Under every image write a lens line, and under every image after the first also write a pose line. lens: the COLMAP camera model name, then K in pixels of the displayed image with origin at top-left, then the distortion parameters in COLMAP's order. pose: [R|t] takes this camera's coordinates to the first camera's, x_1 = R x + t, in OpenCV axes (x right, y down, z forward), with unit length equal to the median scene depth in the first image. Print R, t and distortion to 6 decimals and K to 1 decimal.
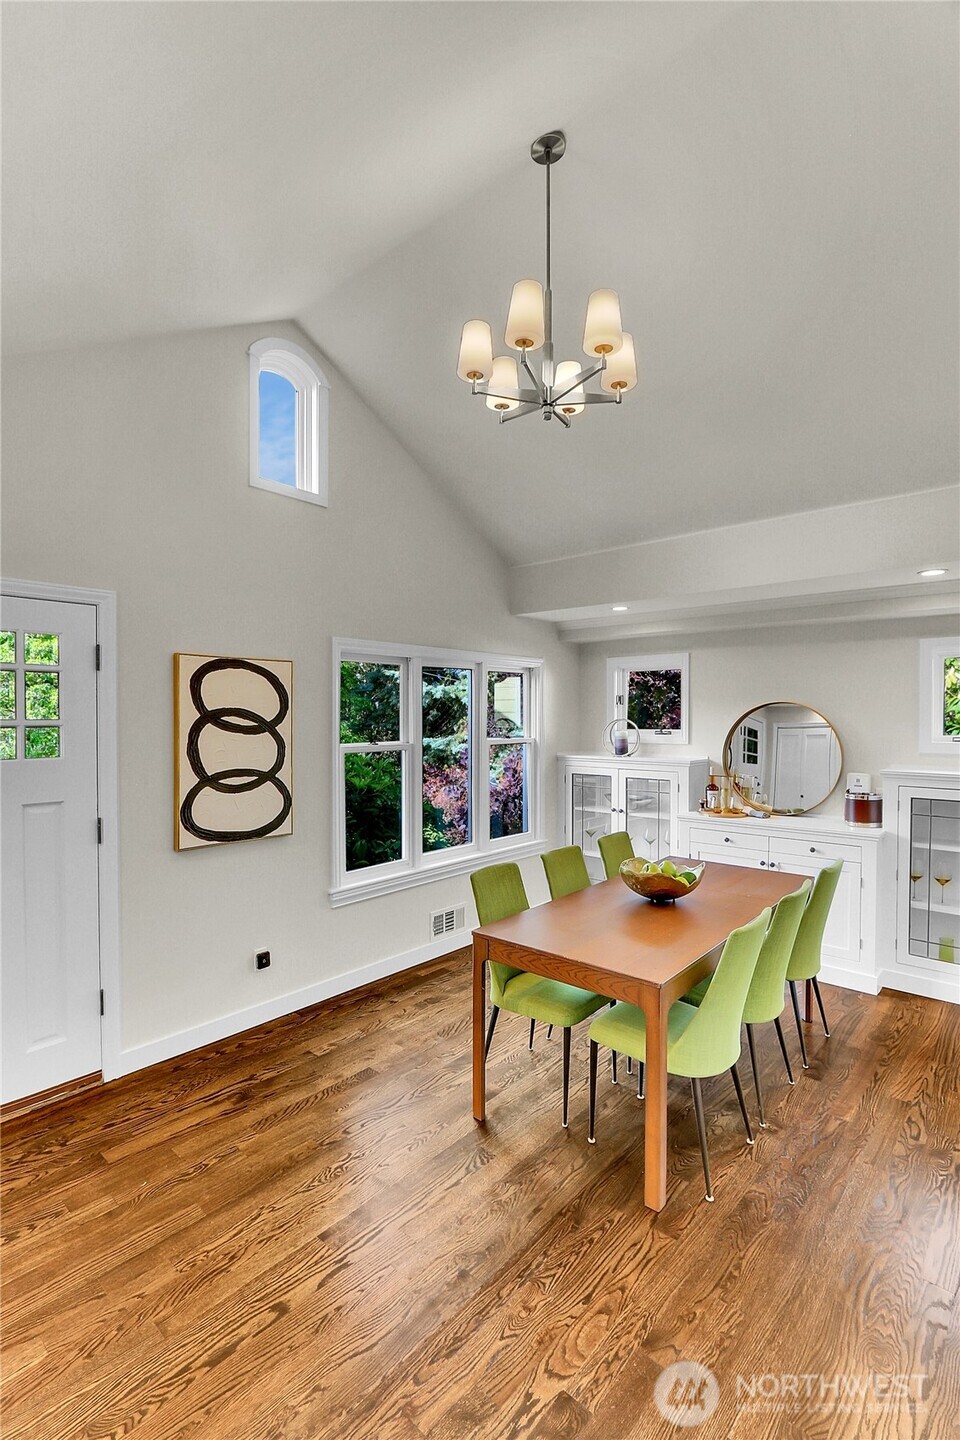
lens RADIAL K [[720.7, 0, 487.4], [0, 720.7, 718.3], [0, 0, 1]] dist [-0.001994, 0.000707]
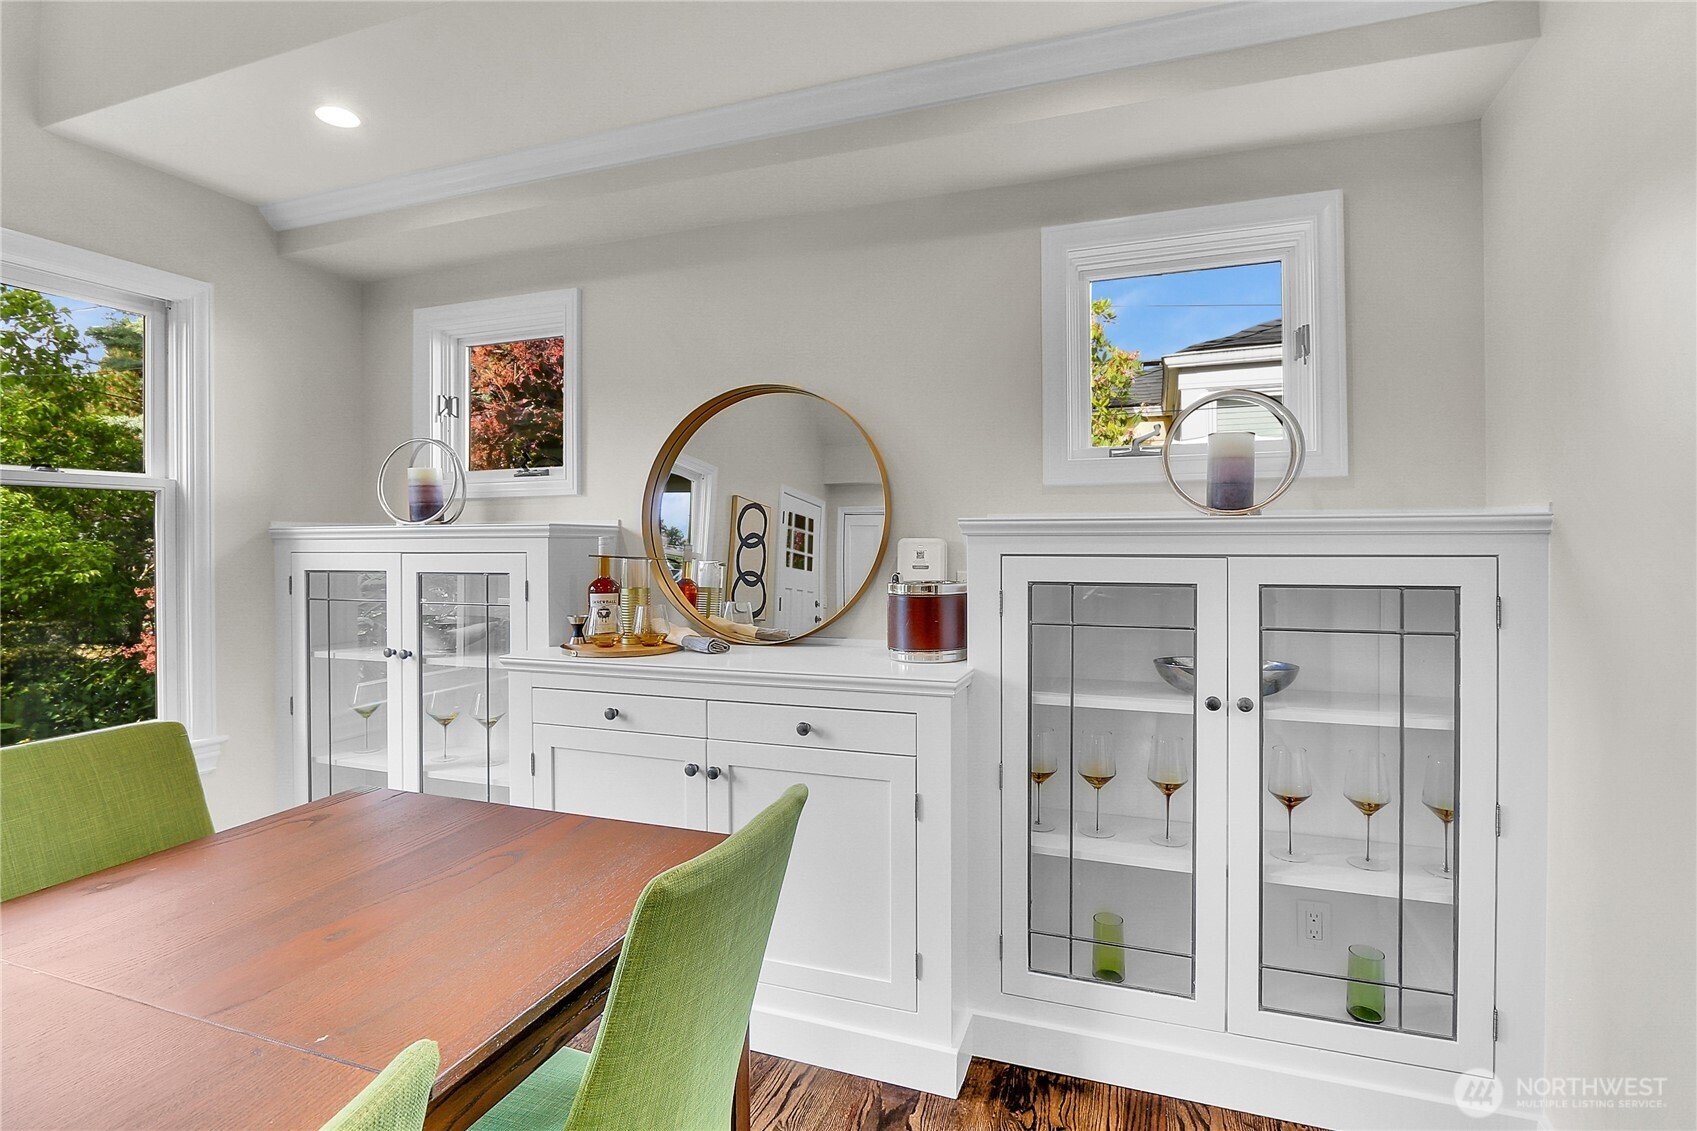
lens RADIAL K [[849.4, 0, 845.6], [0, 849.4, 555.6], [0, 0, 1]] dist [-0.001994, 0.000707]
pose [[0.948143, -0.016180, 0.317432, 0.296423], [0.013536, 0.999853, 0.010533, 0.077208], [-0.317555, -0.005690, 0.948223, 0.507310]]
